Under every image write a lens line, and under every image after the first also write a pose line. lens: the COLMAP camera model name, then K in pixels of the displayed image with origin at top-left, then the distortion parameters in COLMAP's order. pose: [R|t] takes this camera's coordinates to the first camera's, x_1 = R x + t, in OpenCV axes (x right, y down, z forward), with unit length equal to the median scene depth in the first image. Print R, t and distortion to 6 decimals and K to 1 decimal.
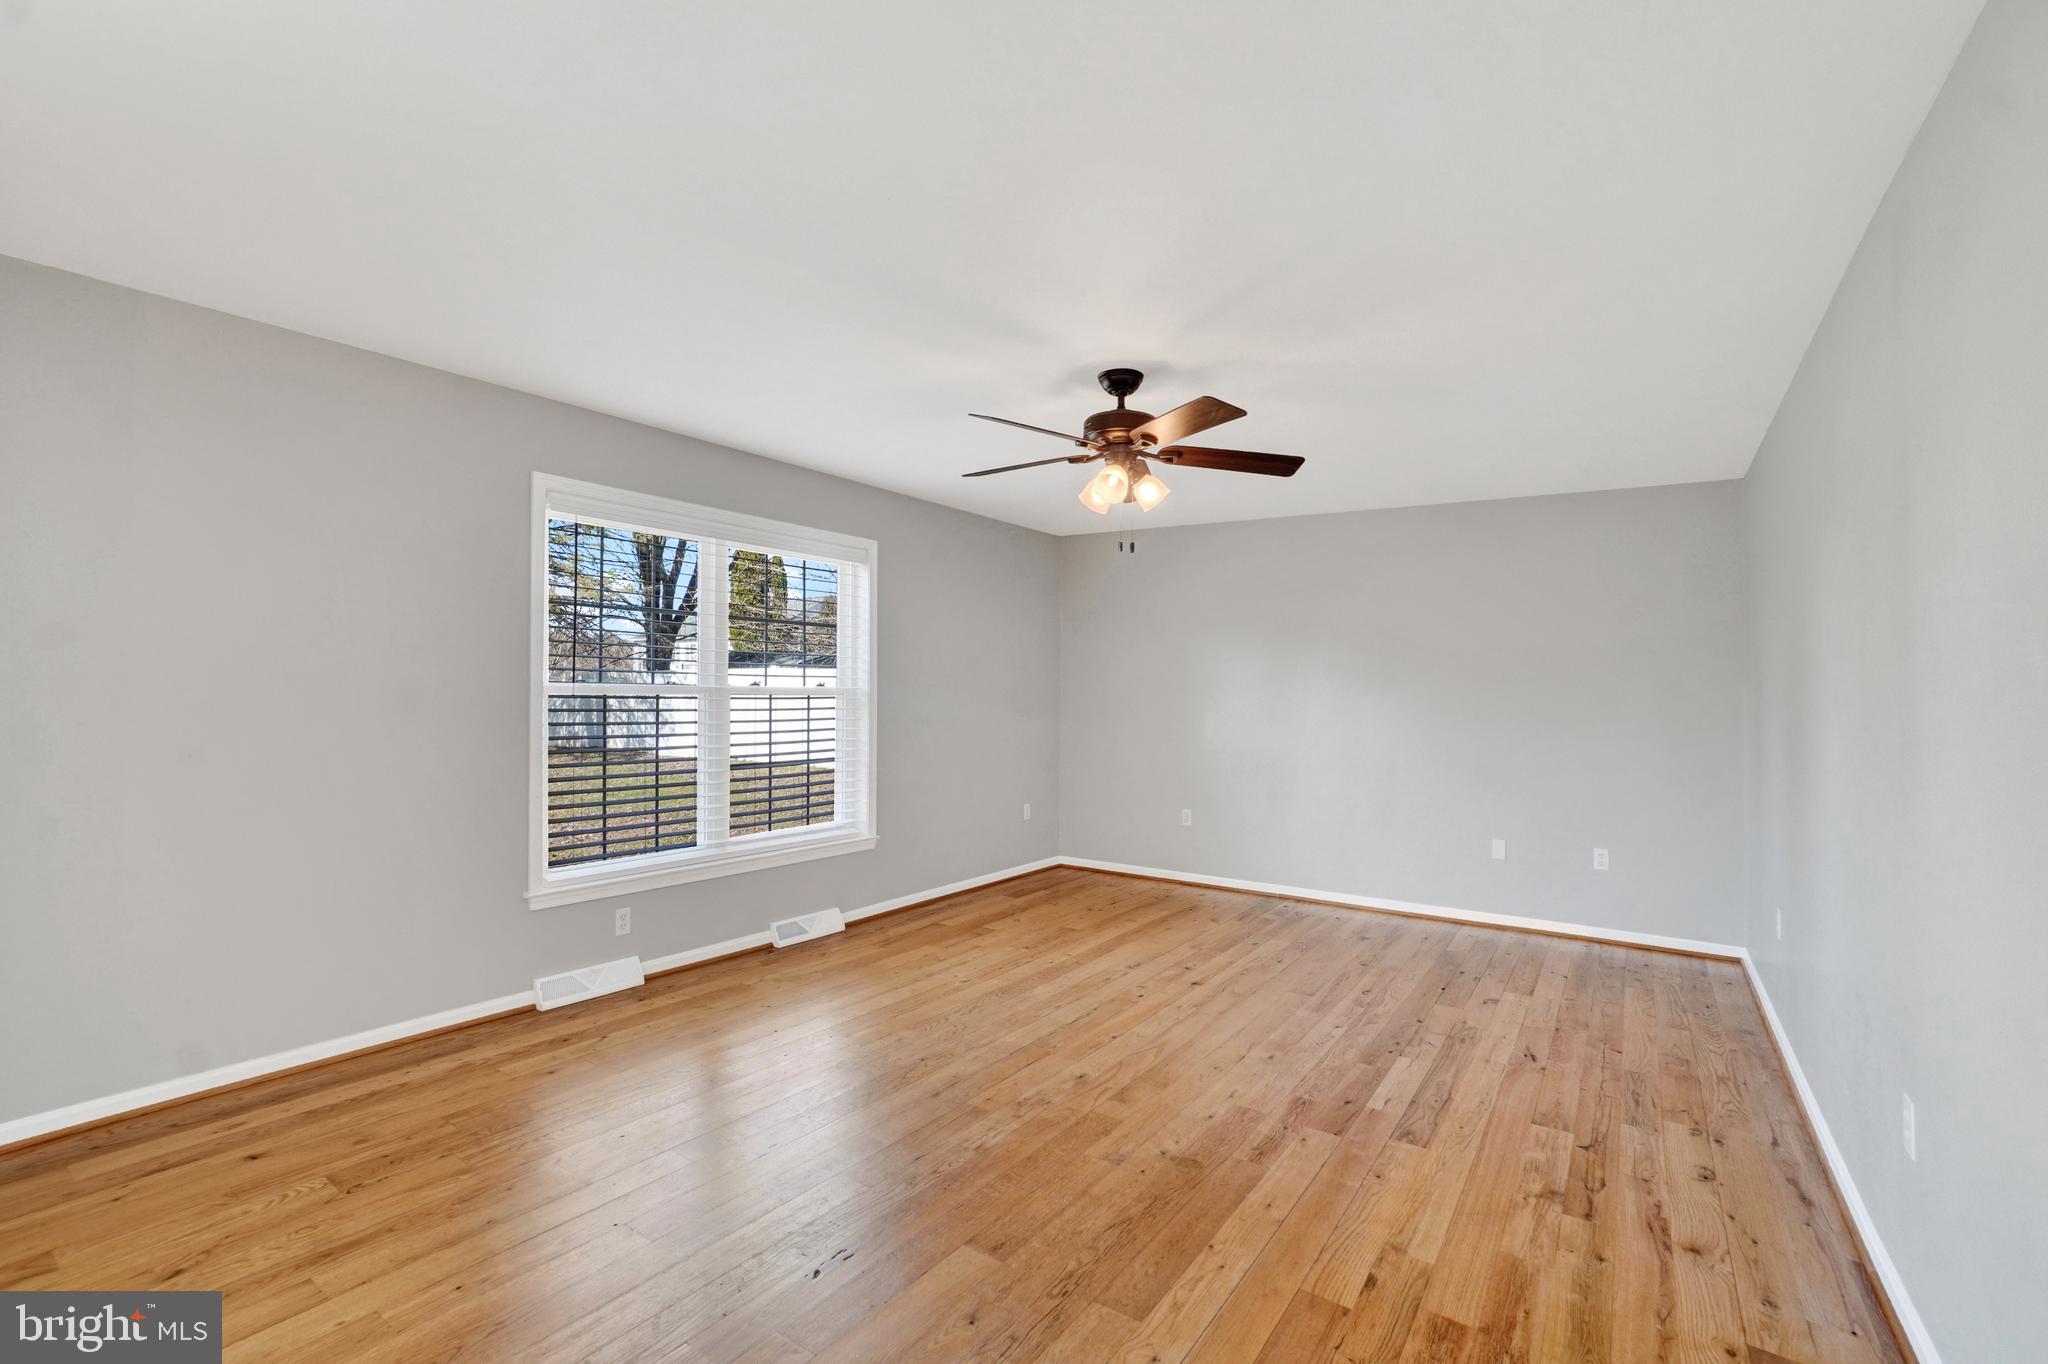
lens RADIAL K [[923.3, 0, 1024.0], [0, 923.3, 682.0], [0, 0, 1]] dist [-0.003326, -0.000083]
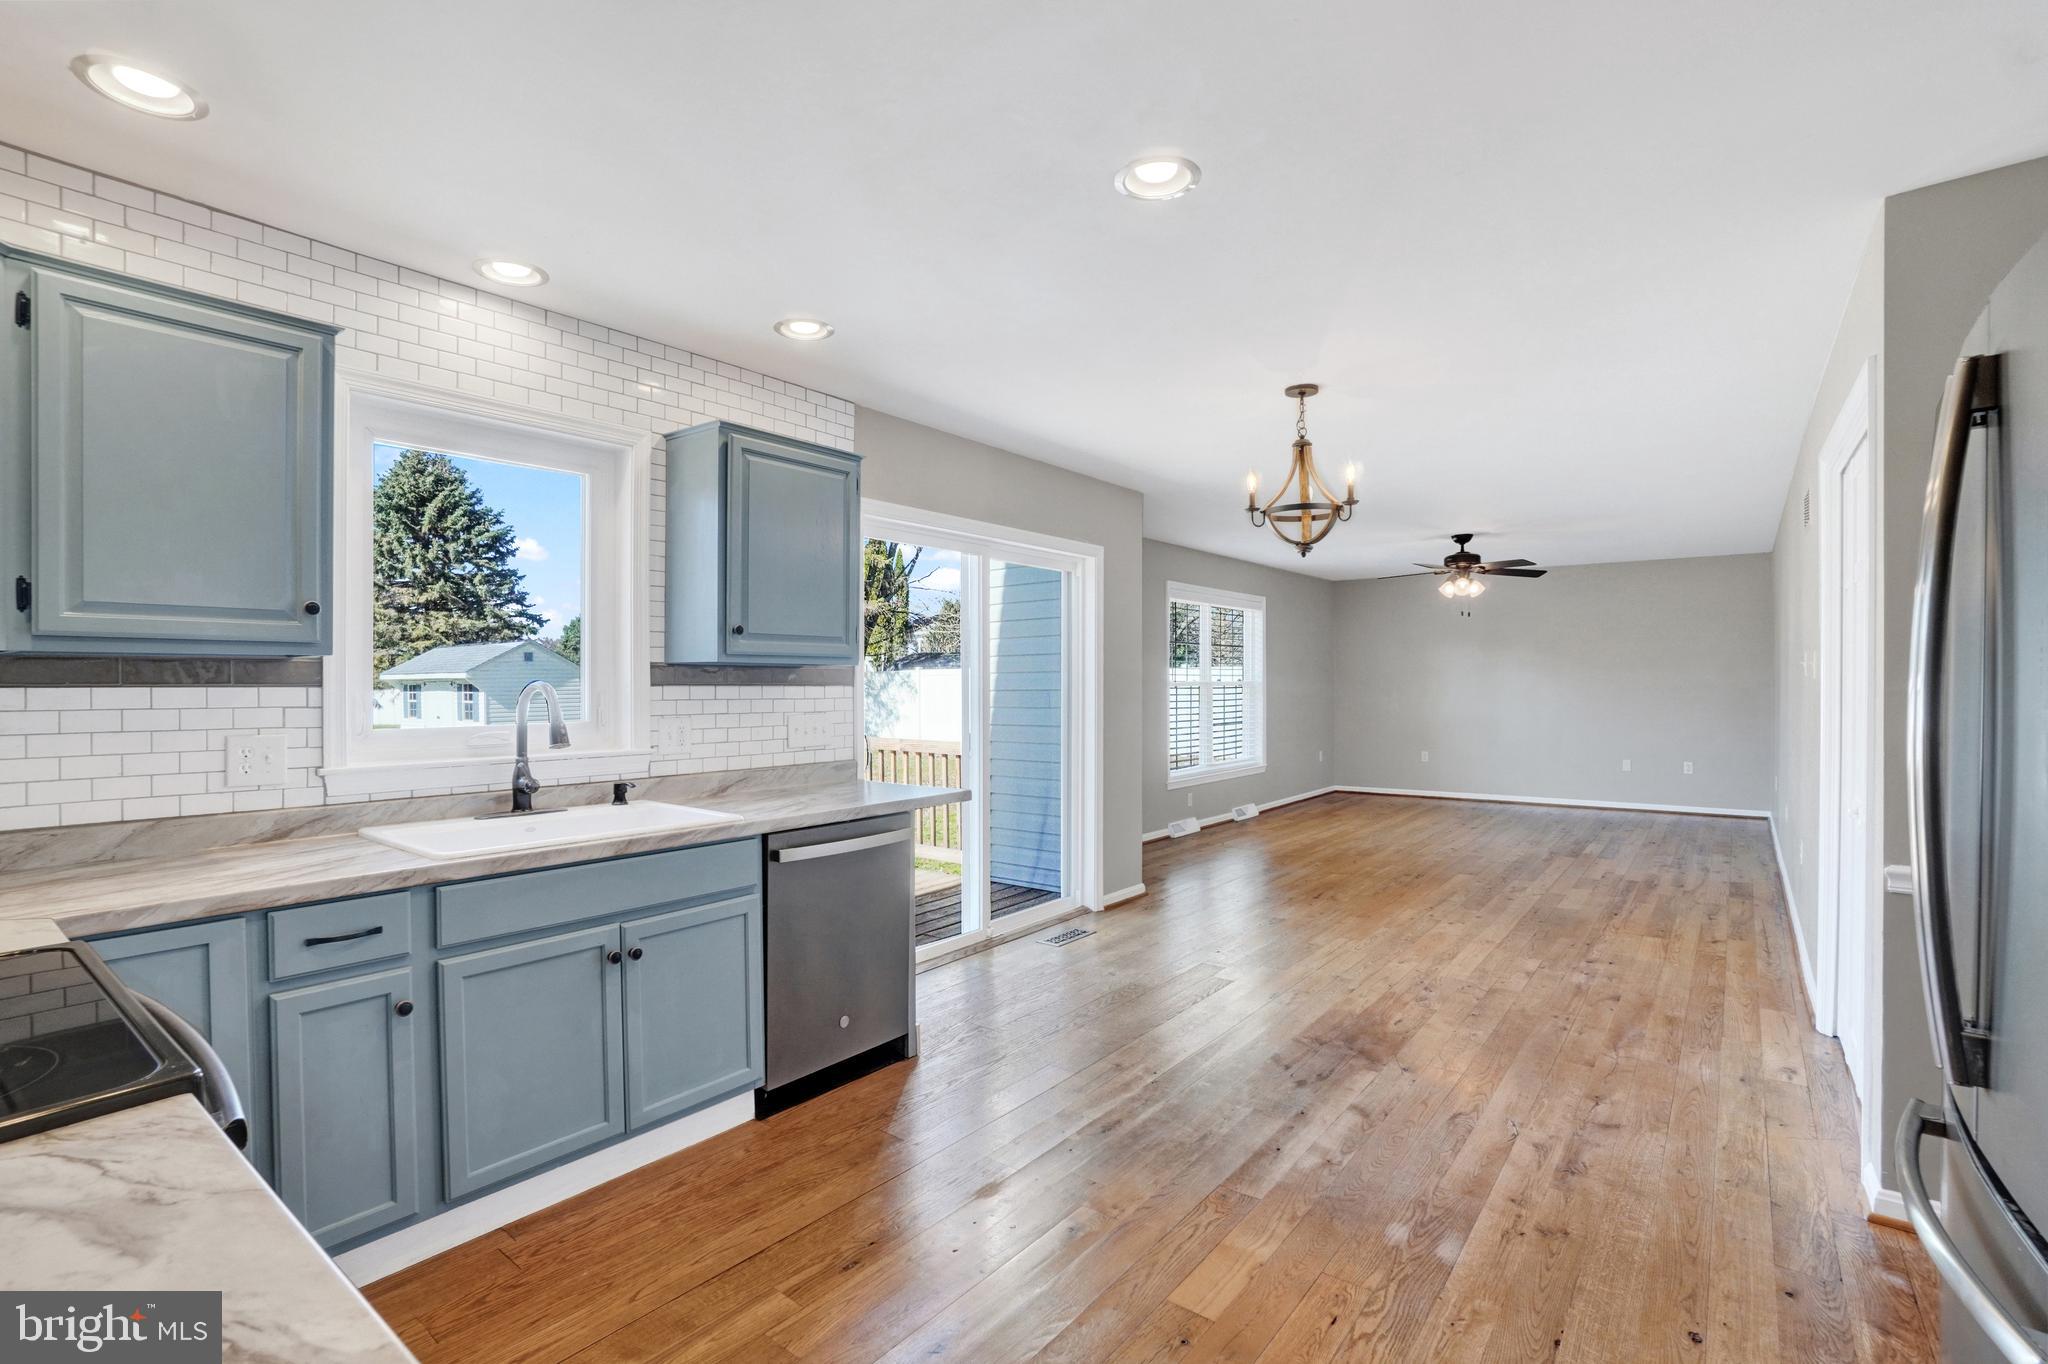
lens RADIAL K [[974.2, 0, 959.9], [0, 974.2, 674.7], [0, 0, 1]] dist [-0.036969, 0.000319]
pose [[0.995835, -0.018185, -0.089341, -0.624486], [0.019048, 0.999780, 0.008821, -0.034880], [0.089161, -0.010486, 0.995962, -0.973294]]
